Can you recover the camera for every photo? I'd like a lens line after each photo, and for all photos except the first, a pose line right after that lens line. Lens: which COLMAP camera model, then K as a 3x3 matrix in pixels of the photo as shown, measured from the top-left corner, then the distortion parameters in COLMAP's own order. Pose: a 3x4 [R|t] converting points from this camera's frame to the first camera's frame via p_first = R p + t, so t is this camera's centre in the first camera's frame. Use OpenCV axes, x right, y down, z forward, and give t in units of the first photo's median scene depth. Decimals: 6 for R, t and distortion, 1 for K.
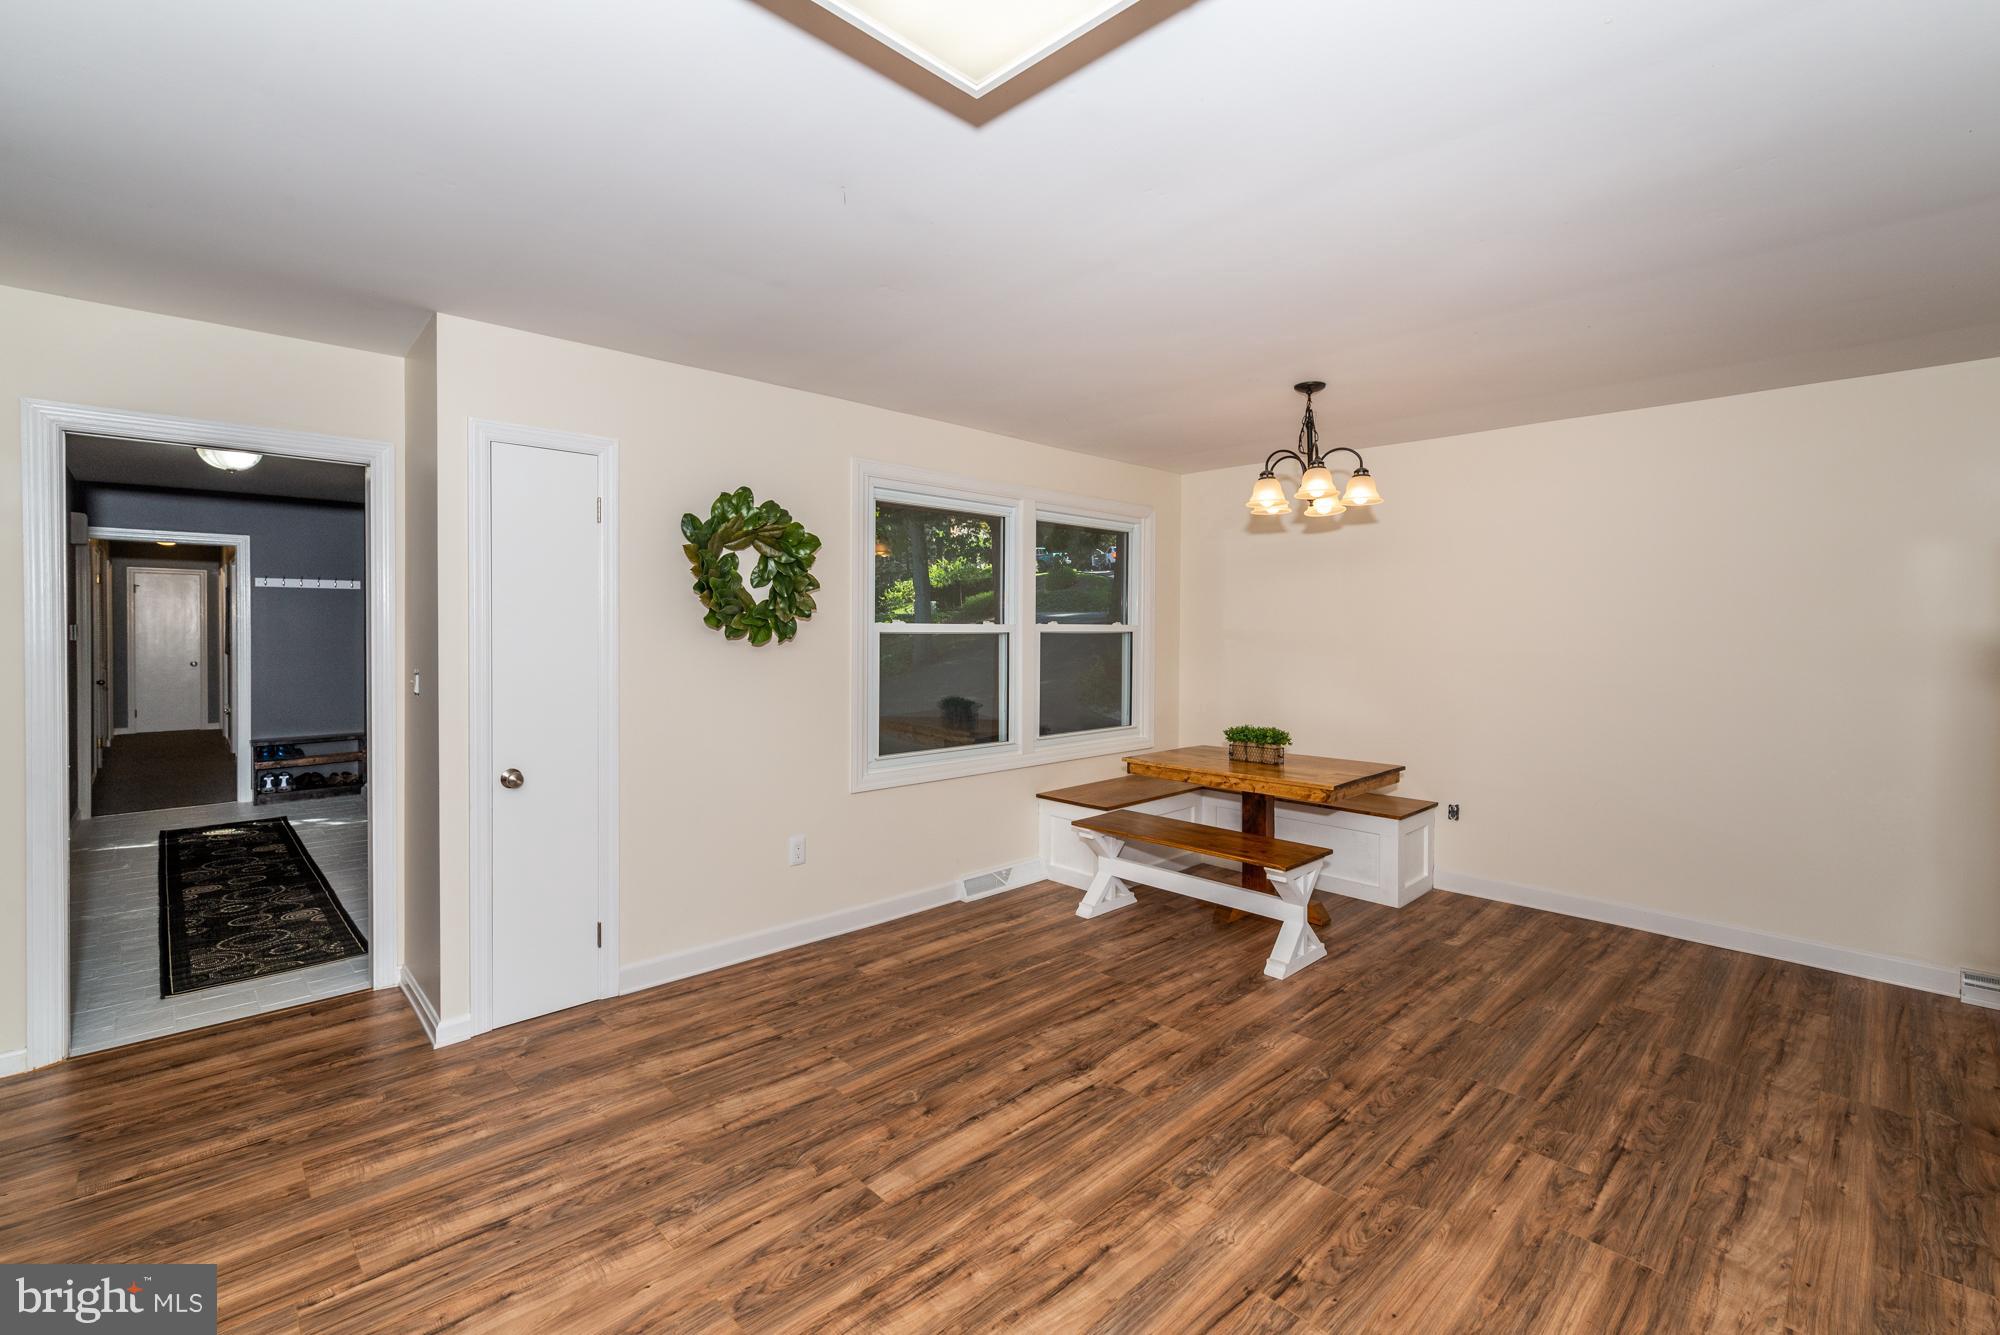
lens RADIAL K [[867.8, 0, 998.4], [0, 867.8, 653.4], [0, 0, 1]] dist [-0.001290, -0.000430]
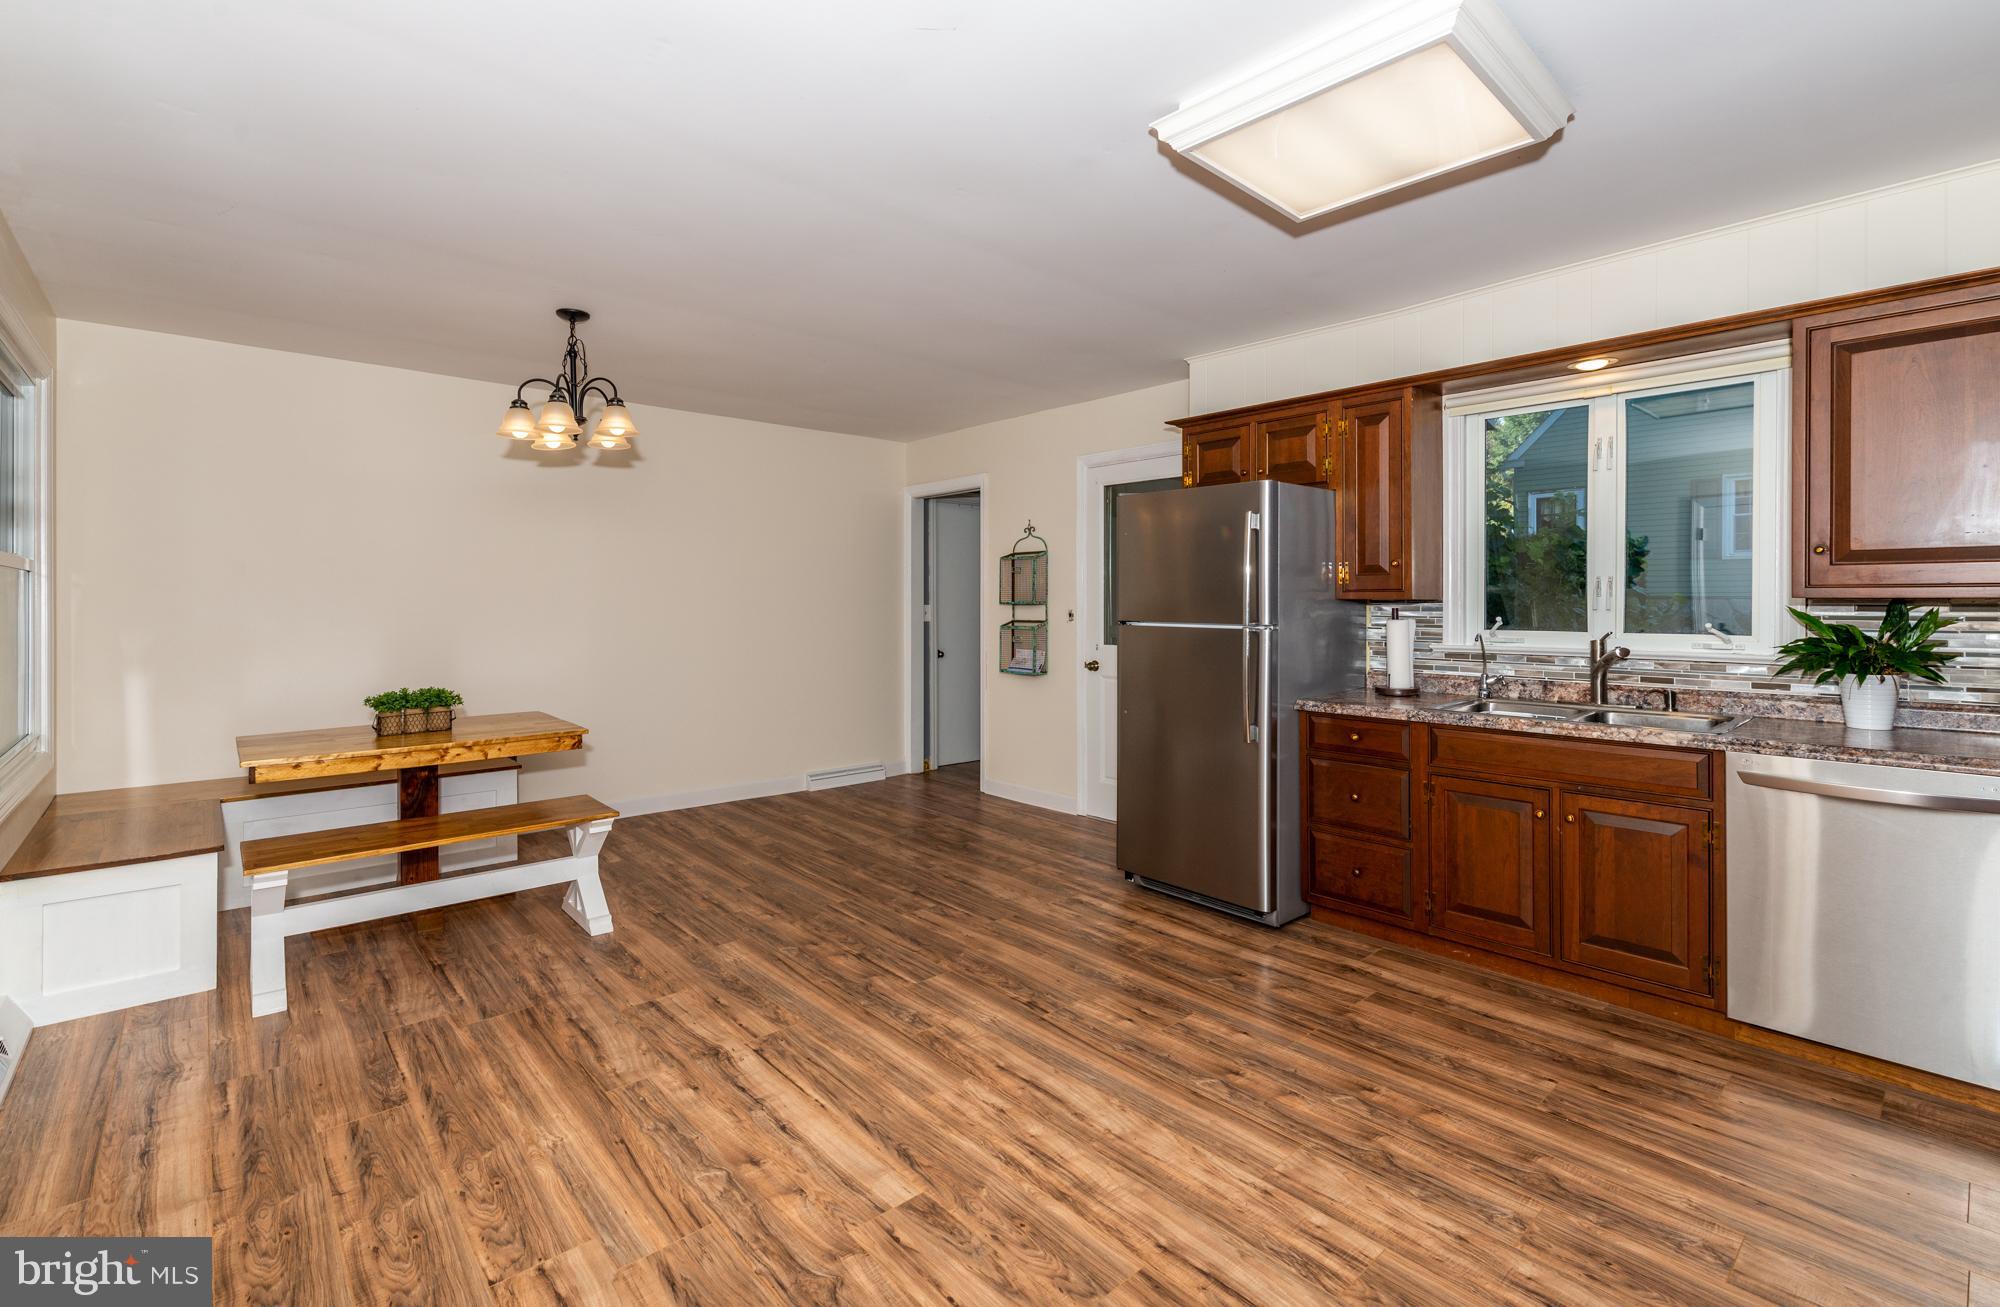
lens RADIAL K [[888.0, 0, 961.4], [0, 888.0, 603.0], [0, 0, 1]] dist [0.000042, -0.000602]
pose [[0.061407, -0.007834, 0.998082, -0.787669], [0.032555, 0.999453, 0.005842, 0.026949], [-0.997582, 0.032134, 0.061628, 0.687827]]
